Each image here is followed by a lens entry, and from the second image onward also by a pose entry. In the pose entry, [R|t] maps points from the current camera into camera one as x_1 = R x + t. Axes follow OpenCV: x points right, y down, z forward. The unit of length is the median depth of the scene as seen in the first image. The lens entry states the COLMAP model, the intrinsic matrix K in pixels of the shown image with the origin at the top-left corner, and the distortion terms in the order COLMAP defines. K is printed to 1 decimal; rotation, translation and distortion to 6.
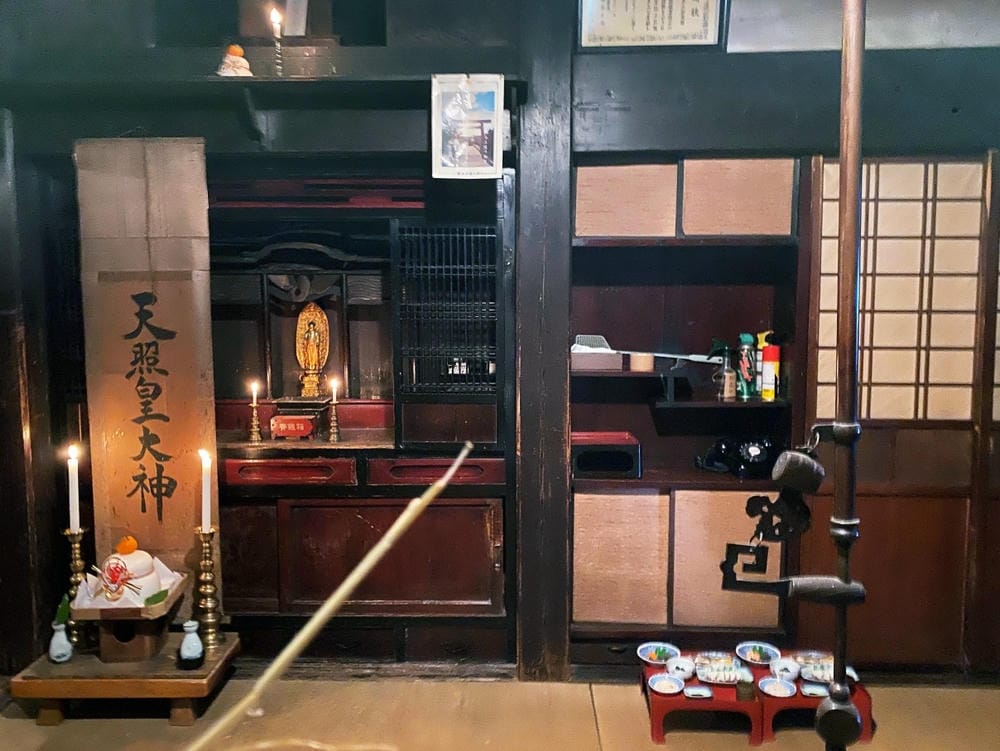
lens RADIAL K [[754.0, 0, 499.0], [0, 754.0, 372.6], [0, 0, 1]] dist [0.040038, -0.038497]
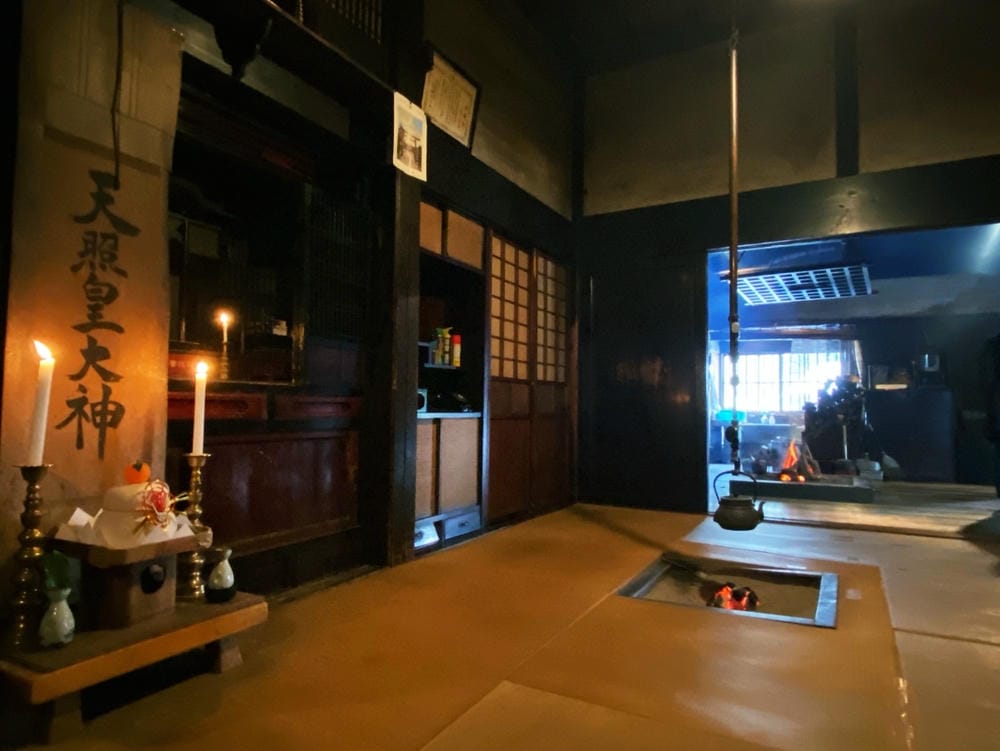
lens RADIAL K [[625.1, 0, 503.8], [0, 625.1, 378.4], [0, 0, 1]] dist [-0.023536, -0.003057]
pose [[0.456397, 0.054400, 0.888112, -0.838290], [0.051835, 0.994809, -0.087573, 0.192536], [-0.888265, 0.086003, 0.451208, 0.337870]]
